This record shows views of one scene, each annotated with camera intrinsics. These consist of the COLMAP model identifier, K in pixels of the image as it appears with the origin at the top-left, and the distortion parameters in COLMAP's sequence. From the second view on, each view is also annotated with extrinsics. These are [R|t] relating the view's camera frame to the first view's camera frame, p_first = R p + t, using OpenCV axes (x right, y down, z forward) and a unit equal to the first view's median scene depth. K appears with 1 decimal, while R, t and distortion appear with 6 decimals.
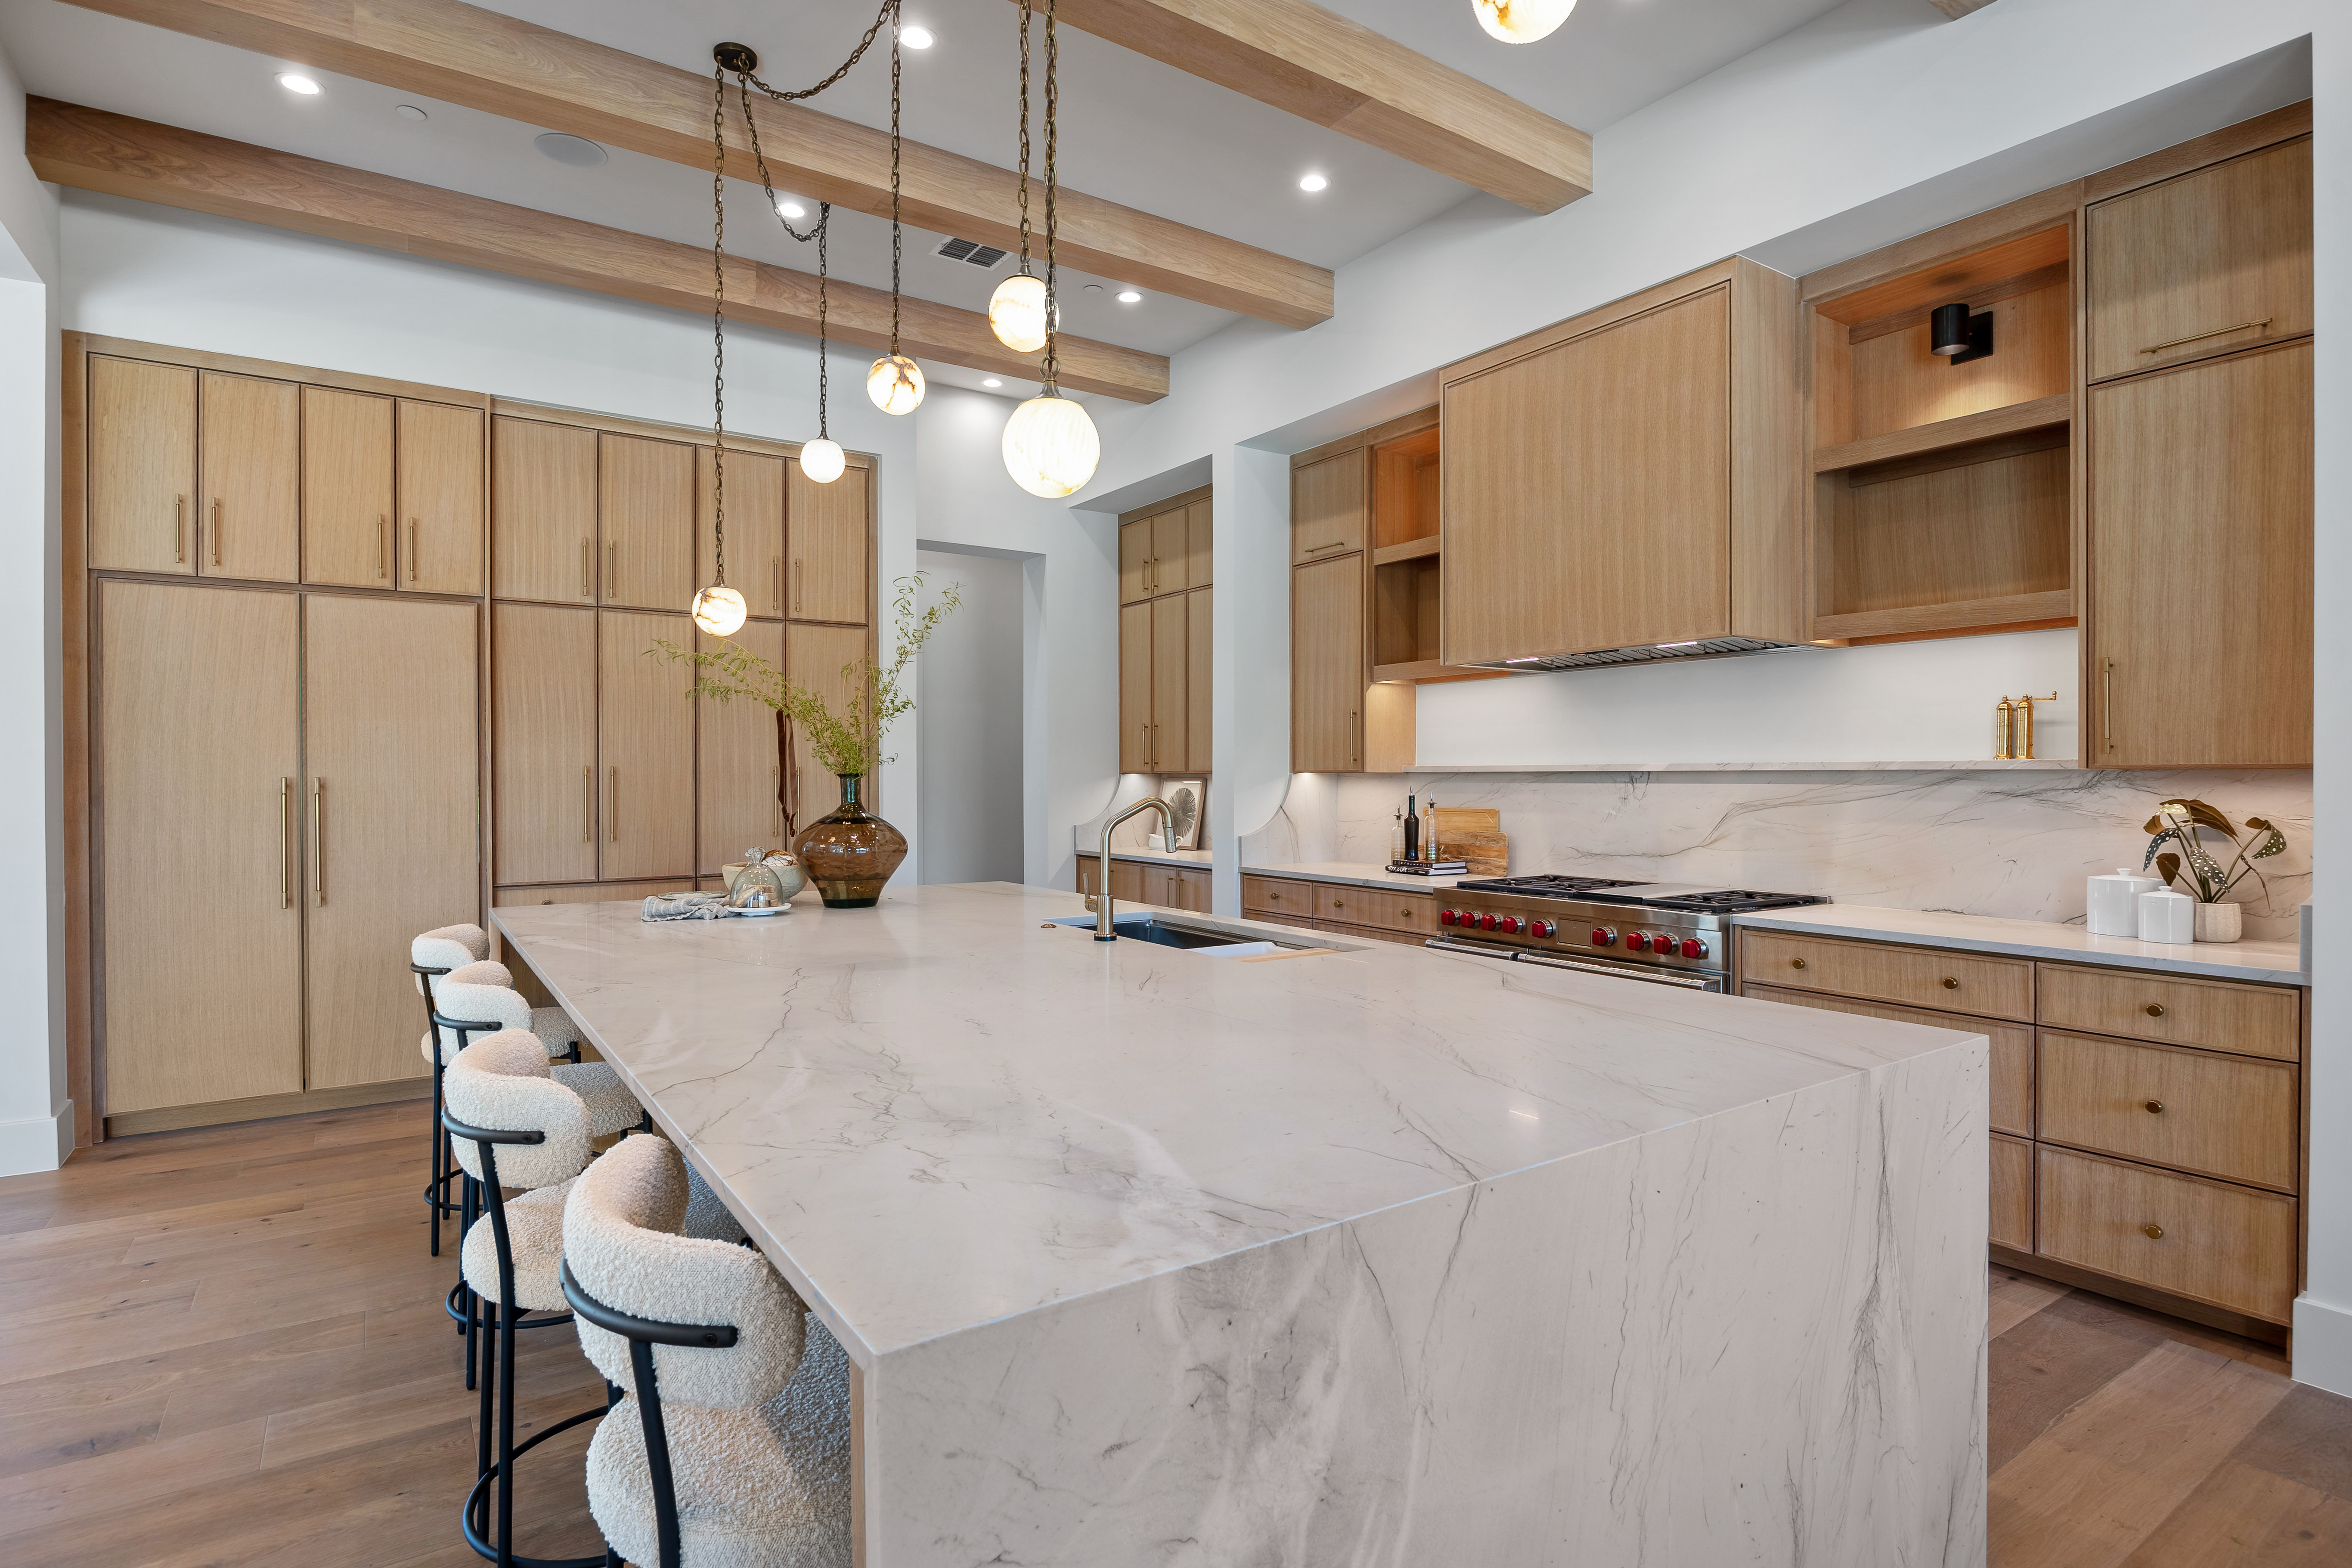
lens RADIAL K [[1177.1, 0, 1175.8], [0, 1177.1, 782.6], [0, 0, 1]] dist [-0.012607, 0.000757]
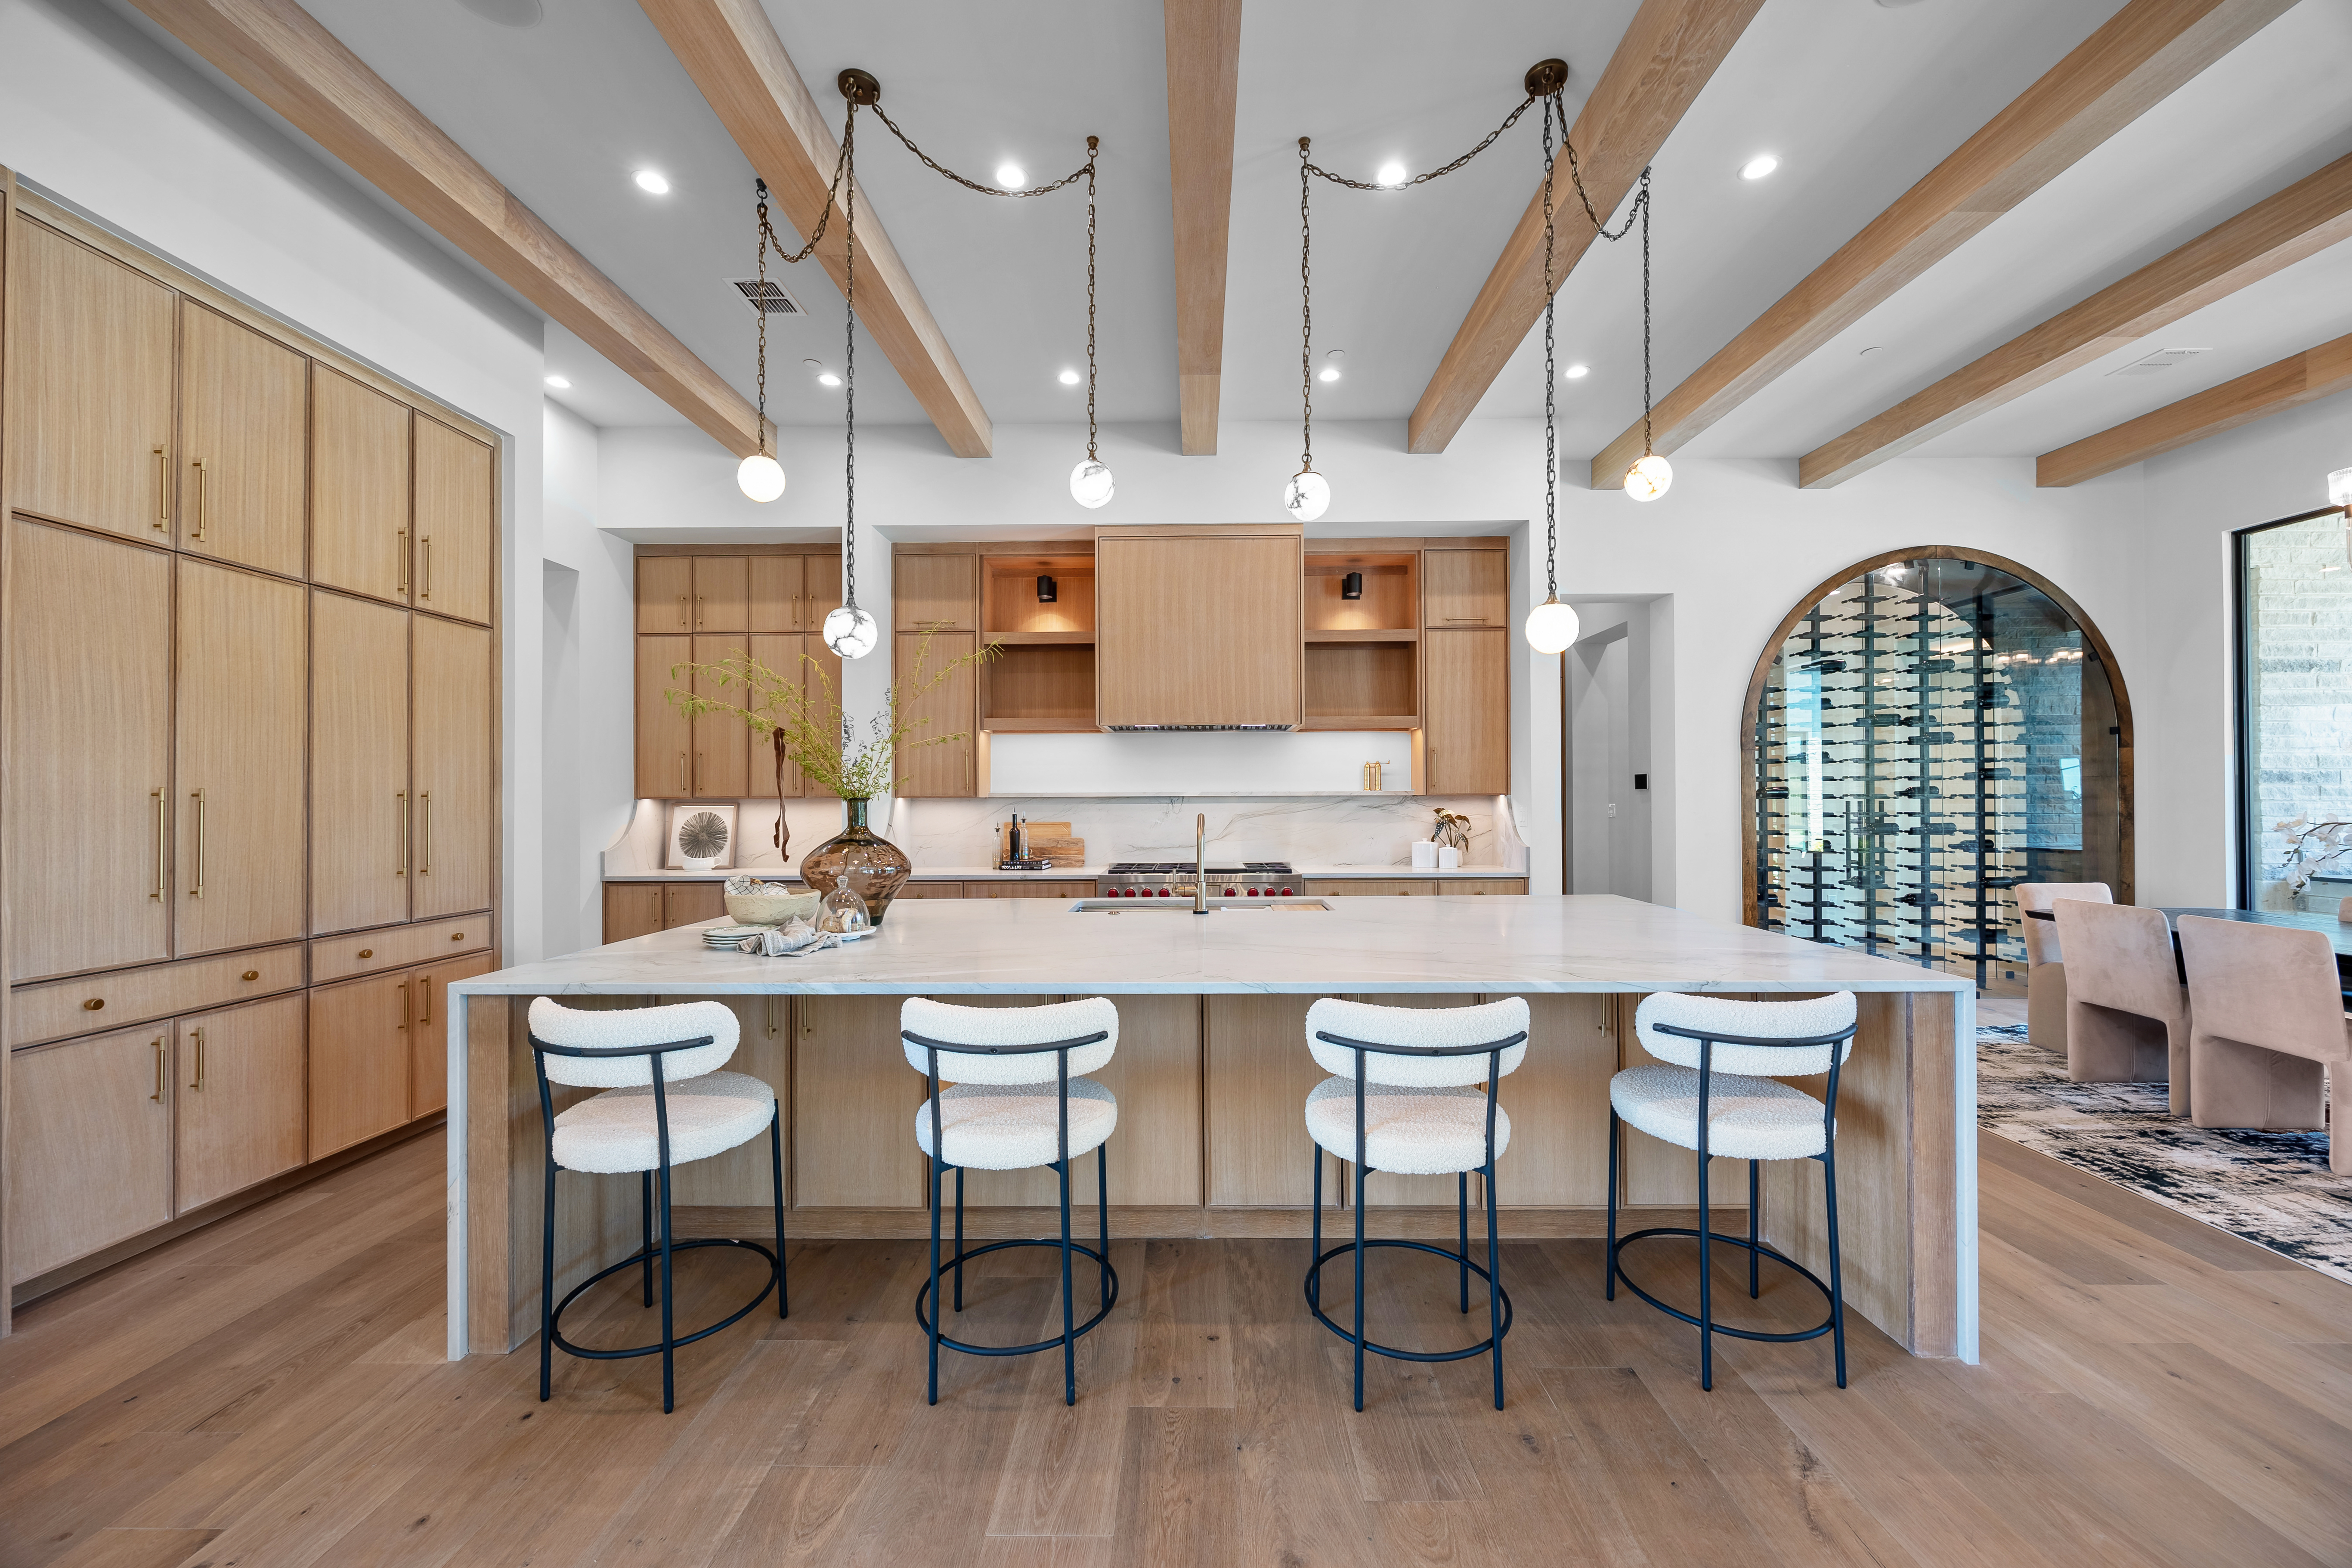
lens RADIAL K [[913.3, 0, 1181.6], [0, 913.3, 797.4], [0, 0, 1]] dist [-0.011514, -0.000584]
pose [[0.565366, -0.000430, 0.824840, -0.605537], [0.009161, 0.999941, -0.005758, -0.000220], [-0.824790, 0.010812, 0.565336, 0.238557]]
